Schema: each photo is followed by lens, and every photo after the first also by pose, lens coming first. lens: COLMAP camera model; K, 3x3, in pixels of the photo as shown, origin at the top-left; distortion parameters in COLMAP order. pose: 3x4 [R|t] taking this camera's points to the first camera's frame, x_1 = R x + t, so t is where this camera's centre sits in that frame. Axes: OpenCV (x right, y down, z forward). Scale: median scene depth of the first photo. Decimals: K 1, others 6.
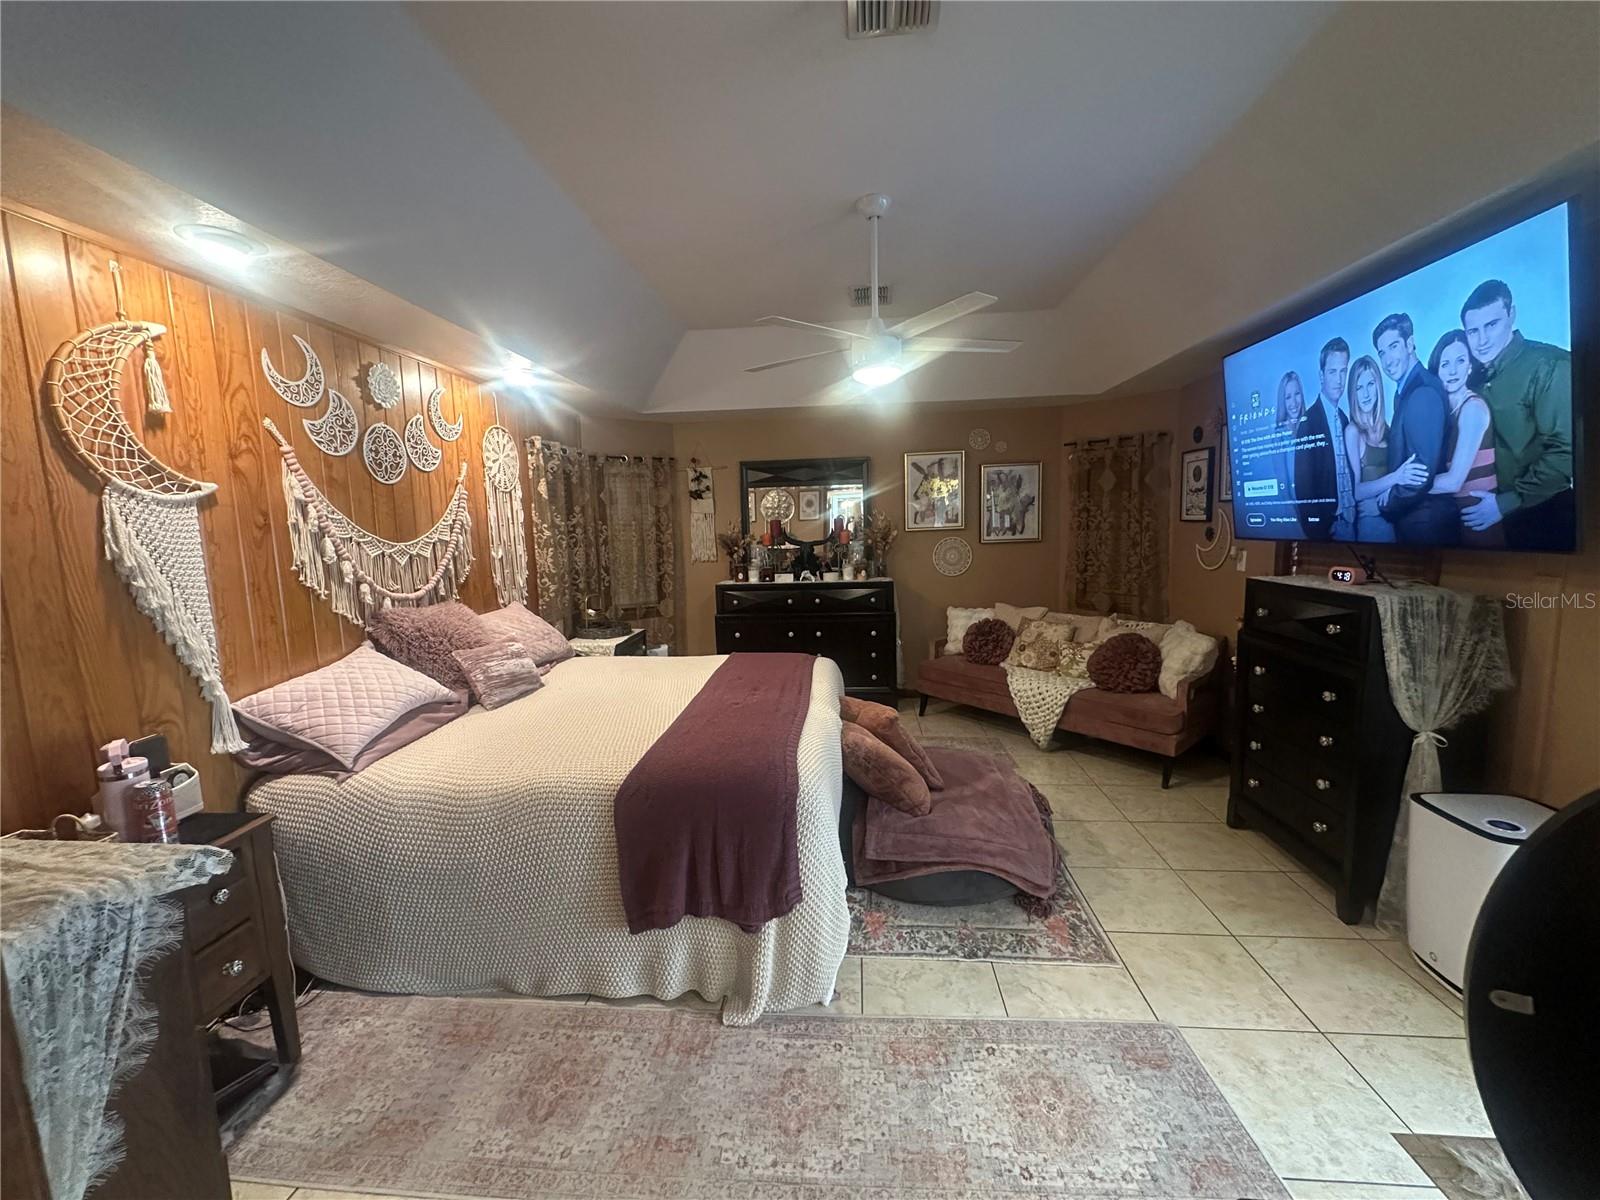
lens RADIAL K [[638.9, 0, 798.6], [0, 638.9, 598.8], [0, 0, 1]] dist [-0.006291, 0.000986]
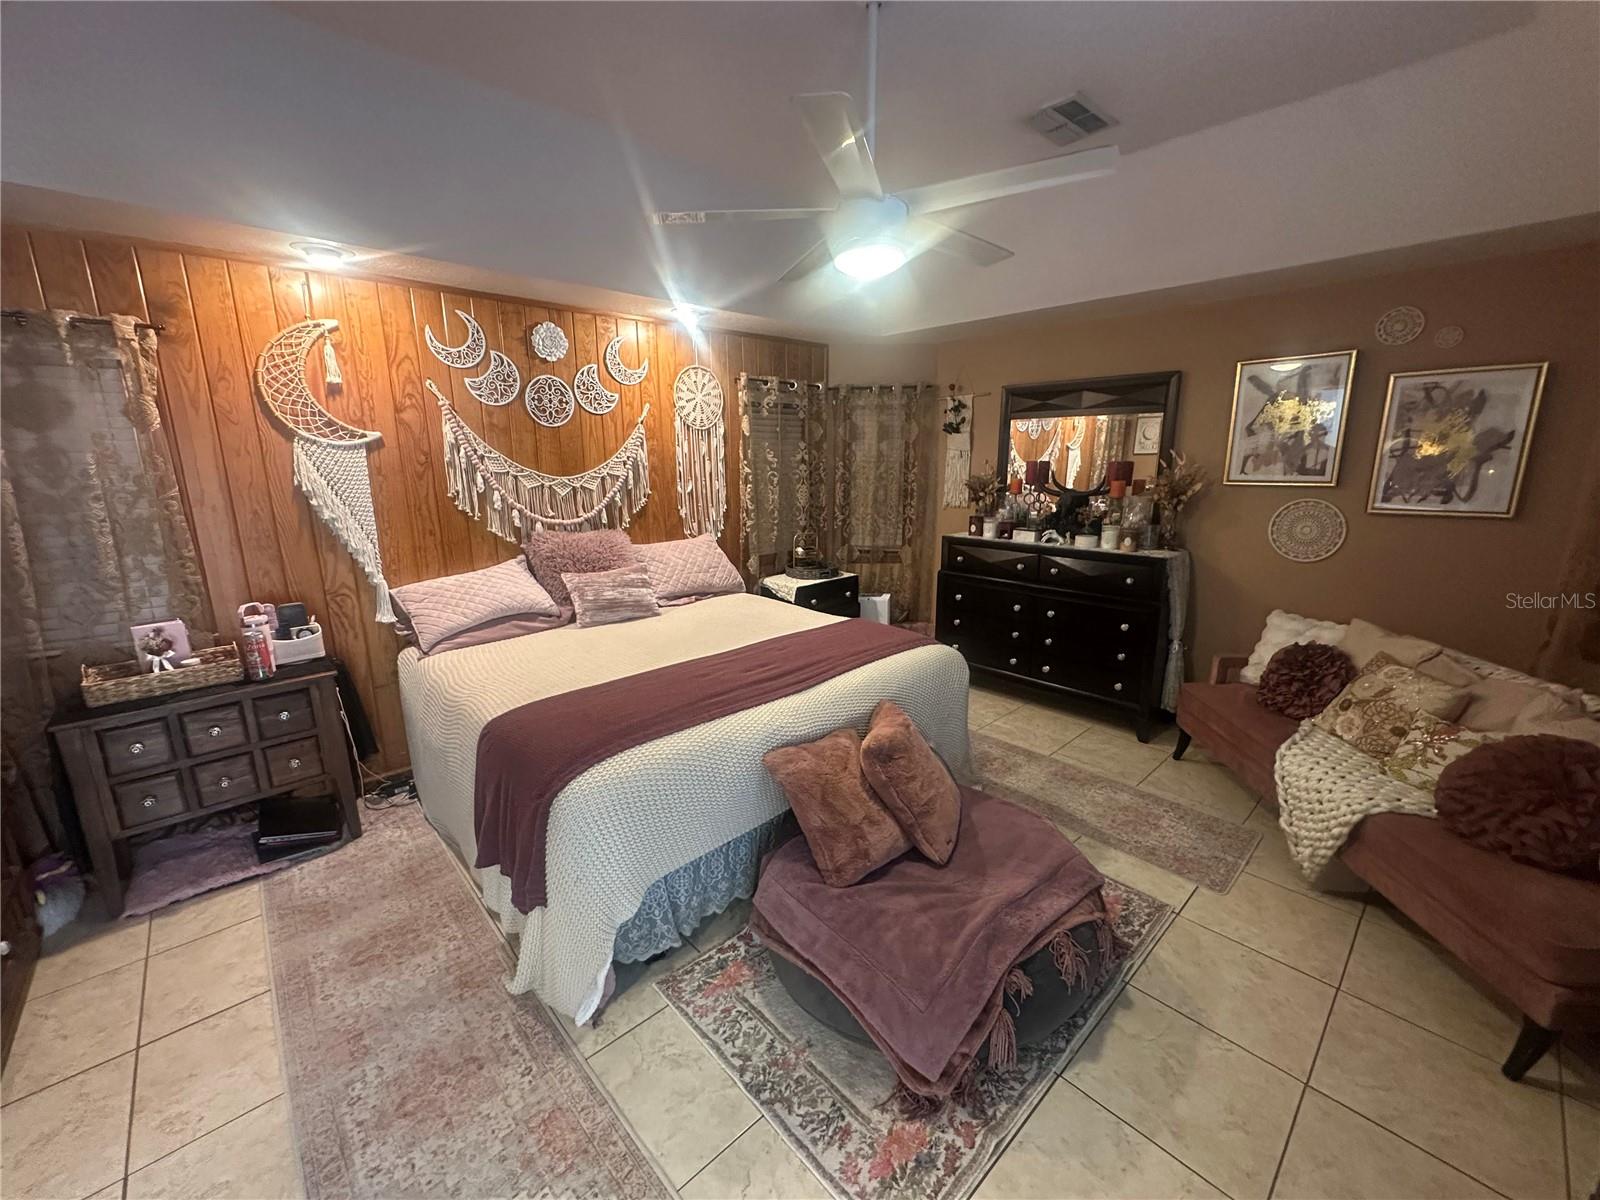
lens RADIAL K [[638.9, 0, 797.0], [0, 638.9, 598.2], [0, 0, 1]] dist [-0.006291, 0.000986]
pose [[0.740772, 0.169679, -0.649974, 0.547212], [-0.095830, 0.984370, 0.147758, -0.086758], [0.664887, -0.047168, 0.745454, 0.408616]]
